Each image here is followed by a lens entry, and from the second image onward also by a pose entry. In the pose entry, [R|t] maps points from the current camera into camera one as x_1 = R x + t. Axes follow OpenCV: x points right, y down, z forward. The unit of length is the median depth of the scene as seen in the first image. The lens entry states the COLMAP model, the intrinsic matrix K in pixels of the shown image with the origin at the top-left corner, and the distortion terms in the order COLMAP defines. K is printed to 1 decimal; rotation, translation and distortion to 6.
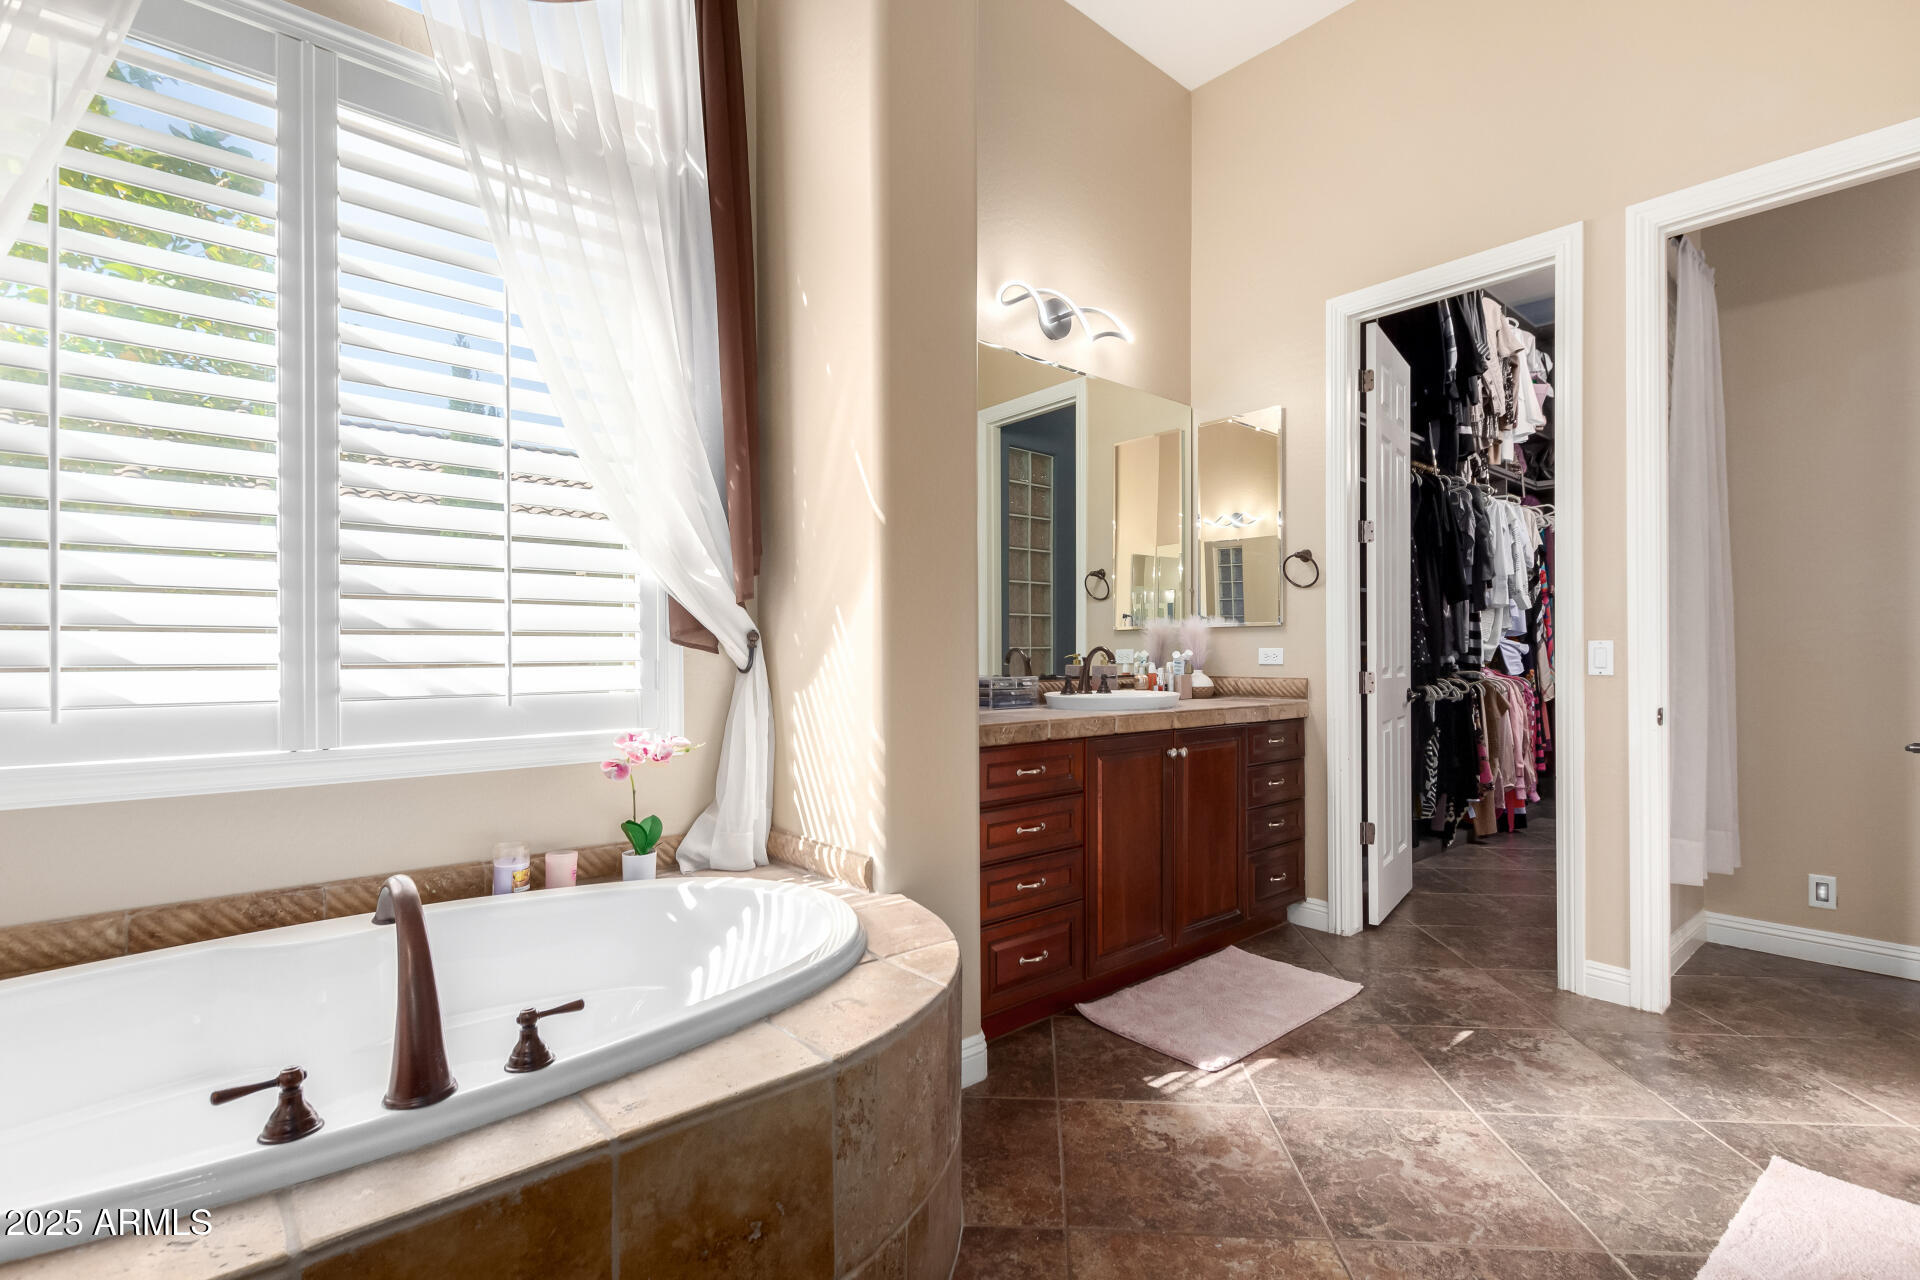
lens RADIAL K [[893.6, 0, 968.9], [0, 893.6, 645.0], [0, 0, 1]] dist [-0.005110, 0.001317]
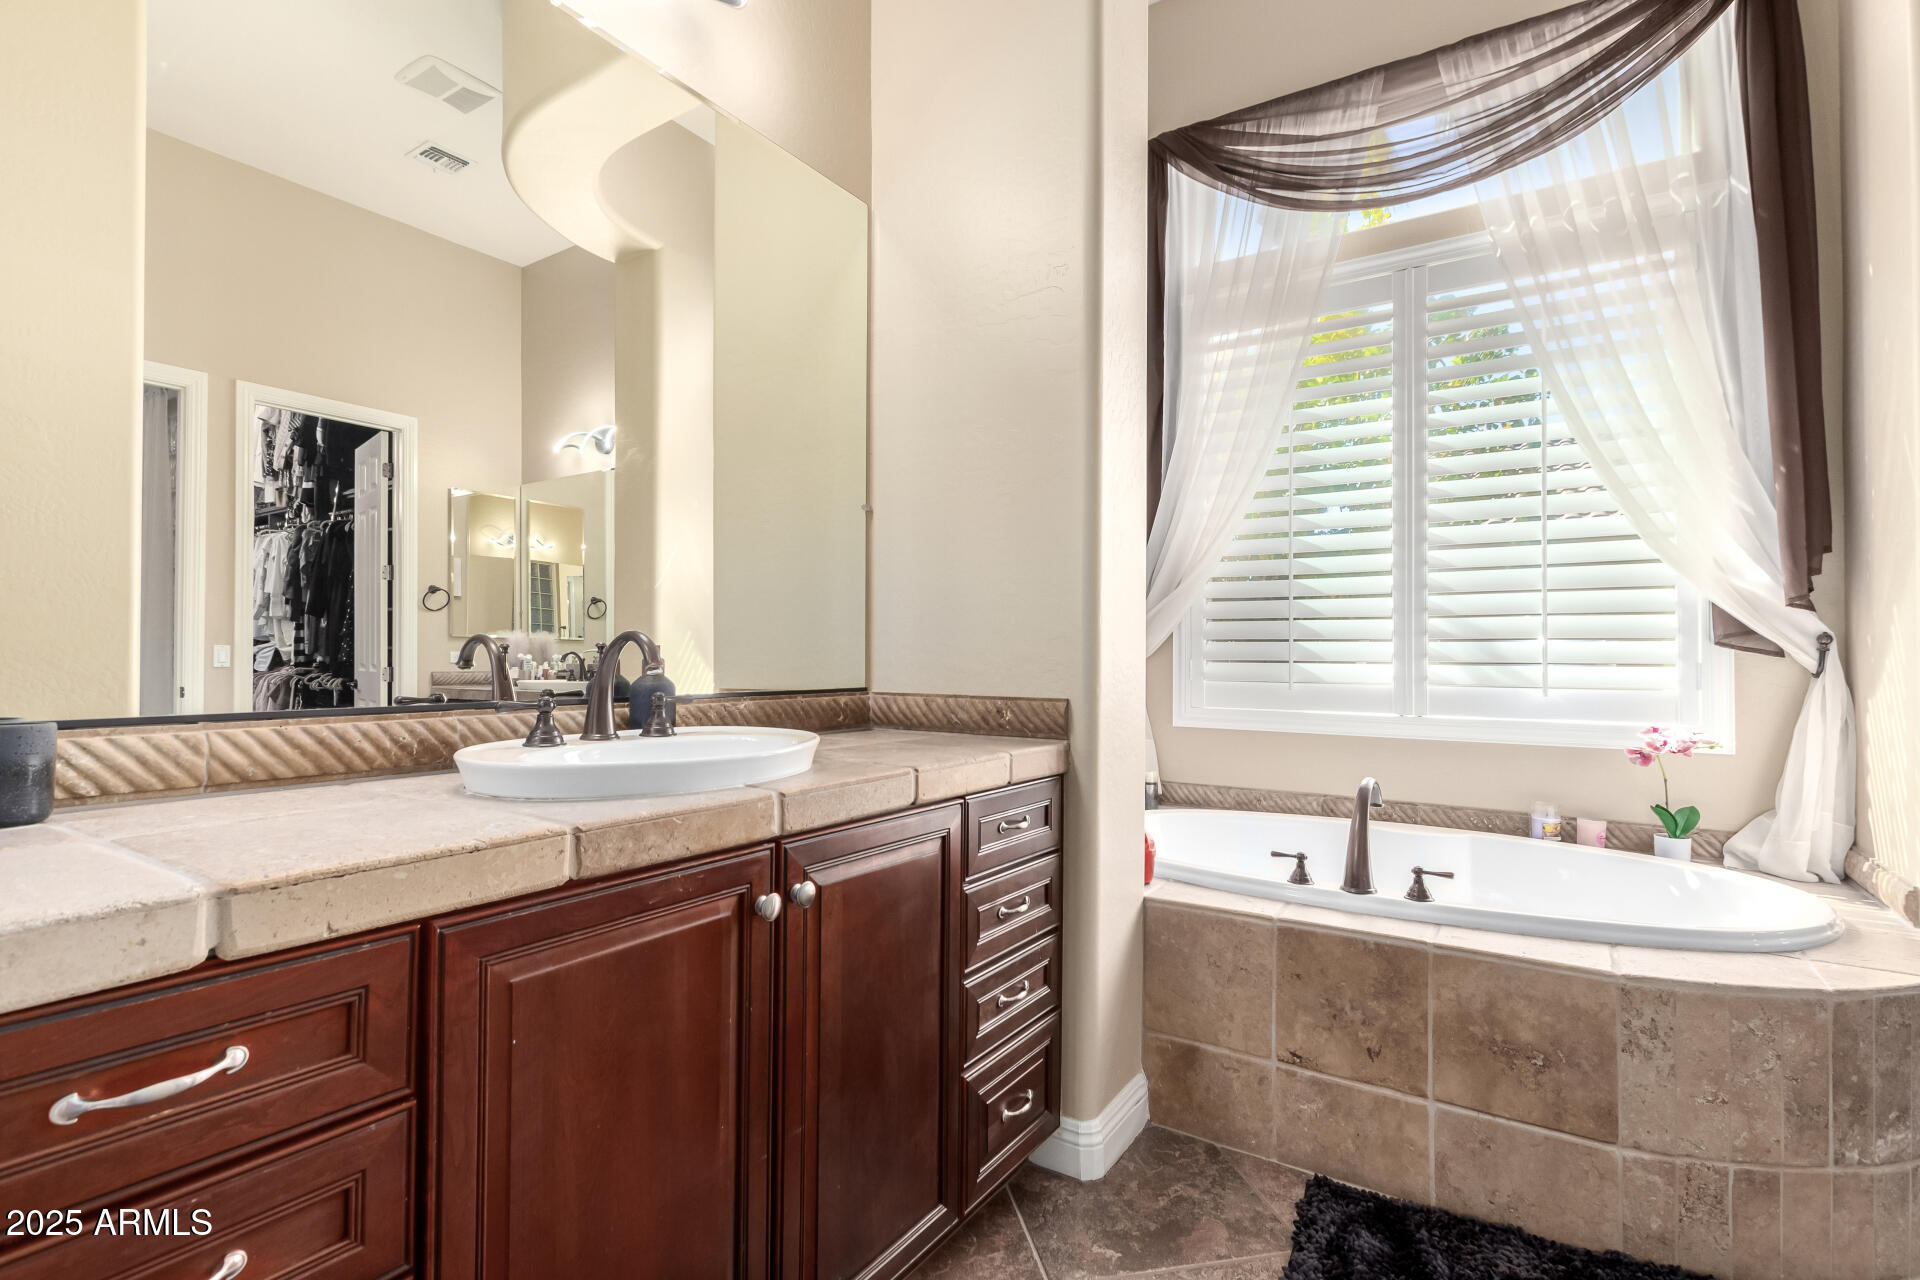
lens RADIAL K [[893.6, 0, 964.5], [0, 893.6, 639.4], [0, 0, 1]] dist [-0.005110, 0.001317]
pose [[0.259724, -0.008460, -0.965646, 0.491017], [0.000929, 0.999963, -0.008511, -0.003133], [0.965683, 0.001313, 0.259722, -0.142060]]
